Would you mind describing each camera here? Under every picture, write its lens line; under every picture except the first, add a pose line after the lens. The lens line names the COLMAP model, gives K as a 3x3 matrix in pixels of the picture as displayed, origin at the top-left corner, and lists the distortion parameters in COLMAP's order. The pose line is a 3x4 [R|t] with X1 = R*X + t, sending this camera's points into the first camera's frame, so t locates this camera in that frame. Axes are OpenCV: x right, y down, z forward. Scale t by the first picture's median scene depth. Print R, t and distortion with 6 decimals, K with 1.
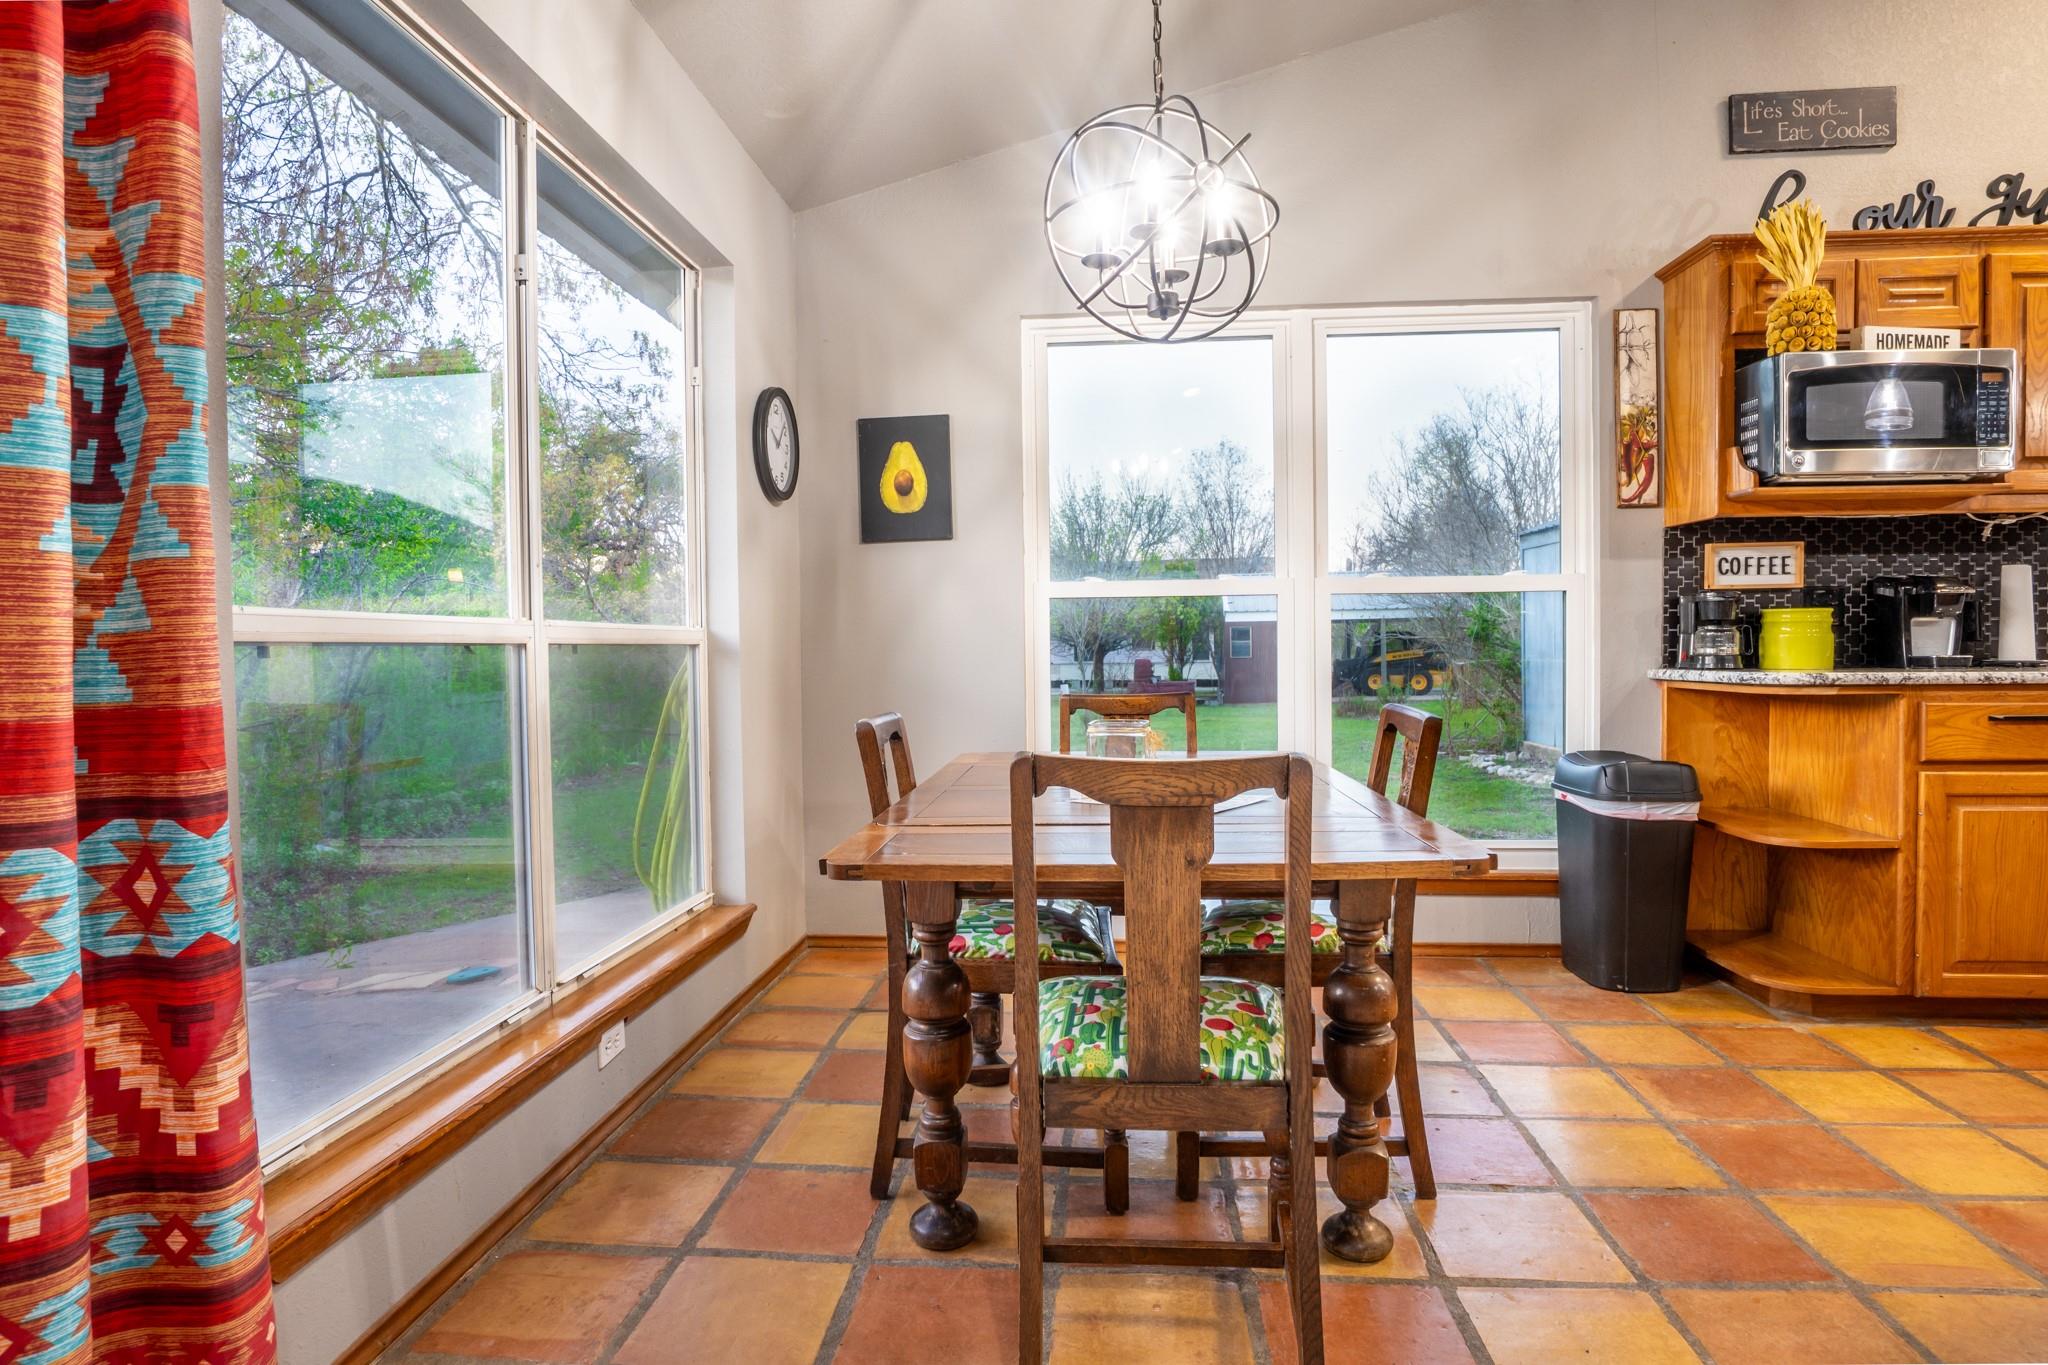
lens RADIAL K [[1109.0, 0, 1022.6], [0, 1109.0, 664.5], [0, 0, 1]] dist [-0.005339, -0.000479]
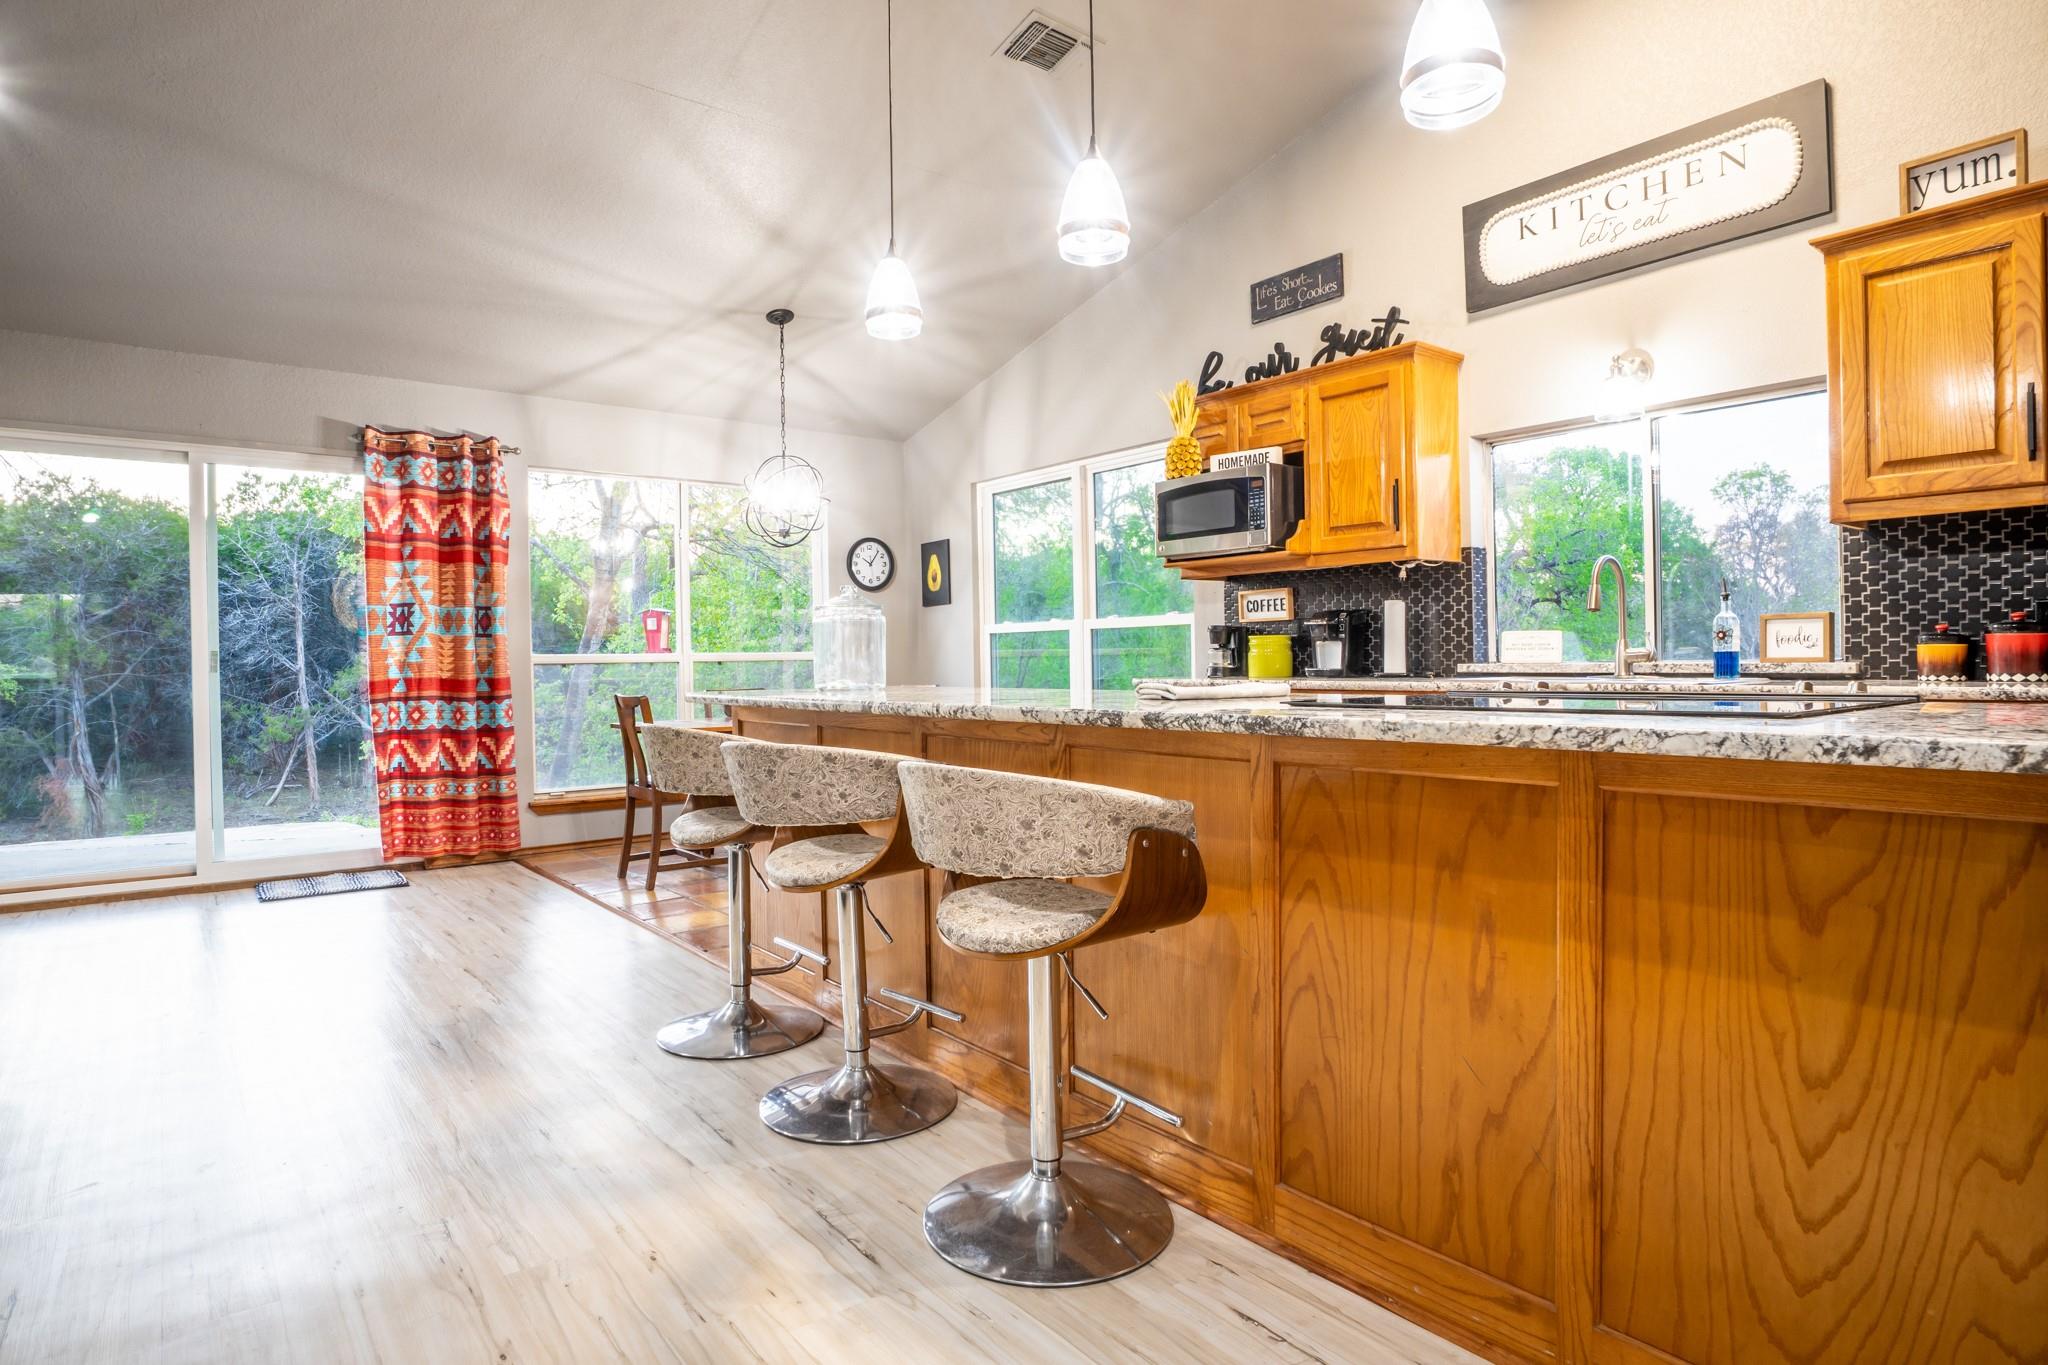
lens RADIAL K [[1109.0, 0, 1022.6], [0, 1109.0, 664.5], [0, 0, 1]] dist [-0.005339, -0.000479]
pose [[0.683478, 0.003415, -0.729963, 1.526031], [-0.003871, 0.999992, 0.001053, -0.012077], [0.729961, 0.002106, 0.683486, -0.228767]]
